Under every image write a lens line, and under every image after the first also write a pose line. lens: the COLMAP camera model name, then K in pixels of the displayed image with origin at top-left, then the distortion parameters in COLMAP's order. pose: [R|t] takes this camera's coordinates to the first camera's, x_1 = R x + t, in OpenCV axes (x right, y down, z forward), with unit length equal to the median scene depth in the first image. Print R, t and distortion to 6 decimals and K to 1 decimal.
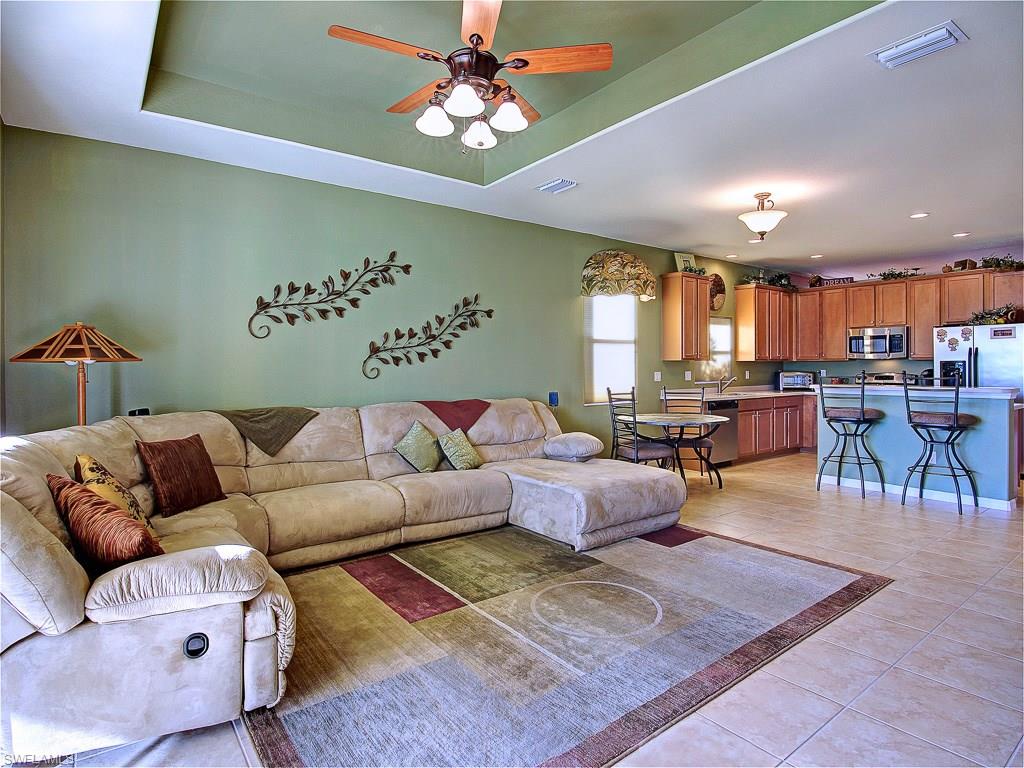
lens RADIAL K [[560.6, 0, 509.8], [0, 560.6, 370.5], [0, 0, 1]] dist [-0.017864, -0.001389]
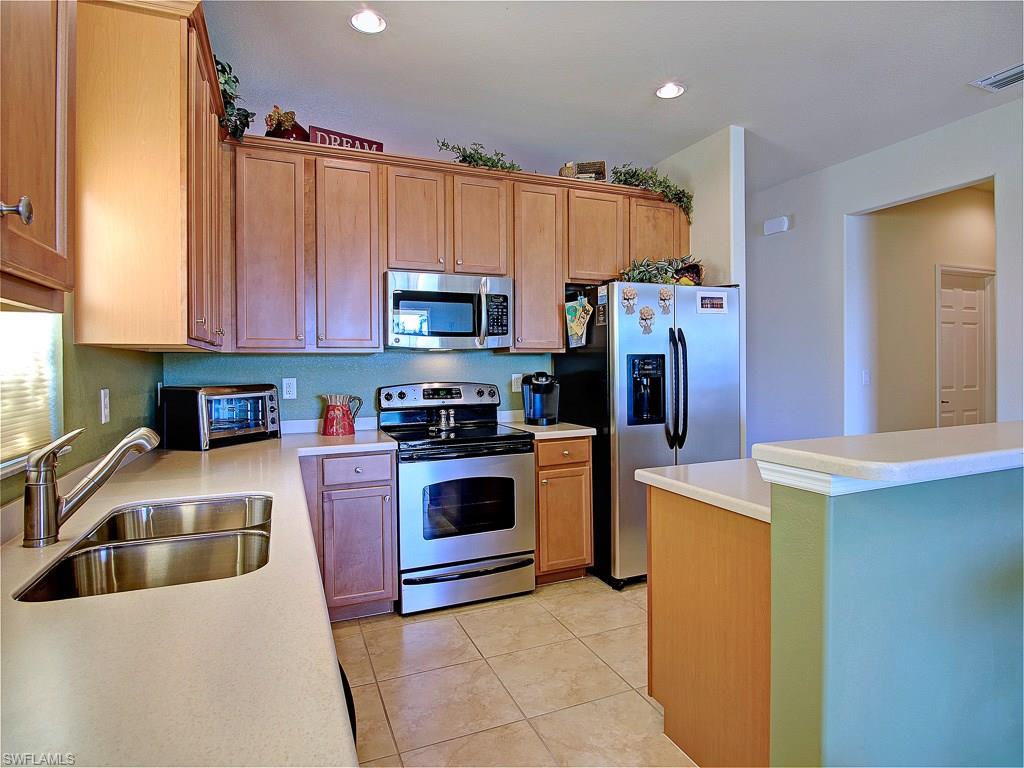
lens RADIAL K [[560.6, 0, 509.8], [0, 560.6, 370.5], [0, 0, 1]] dist [-0.017864, -0.001389]
pose [[0.241340, 0.001999, 0.970438, 0.261891], [0.014861, 0.999873, -0.005755, -0.002365], [-0.970327, 0.015810, 0.241280, 0.849404]]
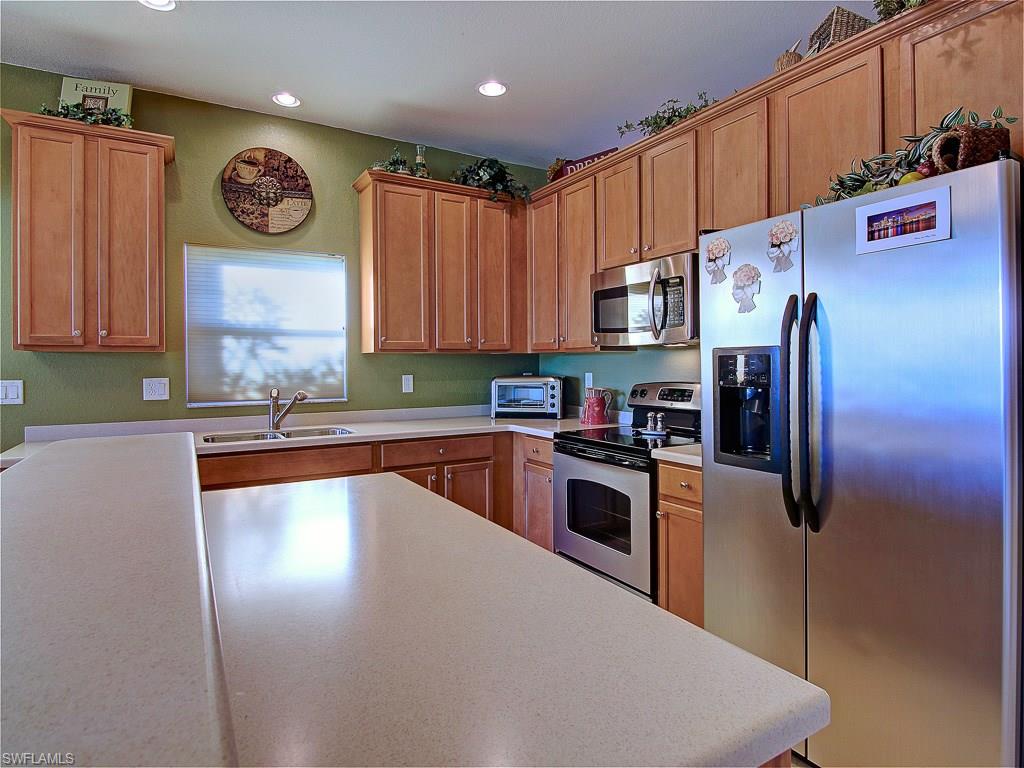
lens RADIAL K [[560.6, 0, 509.8], [0, 560.6, 370.5], [0, 0, 1]] dist [-0.017864, -0.001389]
pose [[0.994374, 0.005357, -0.105786, 0.606830], [-0.004726, 0.999970, 0.006216, -0.006242], [0.105816, -0.005681, 0.994369, 0.605675]]
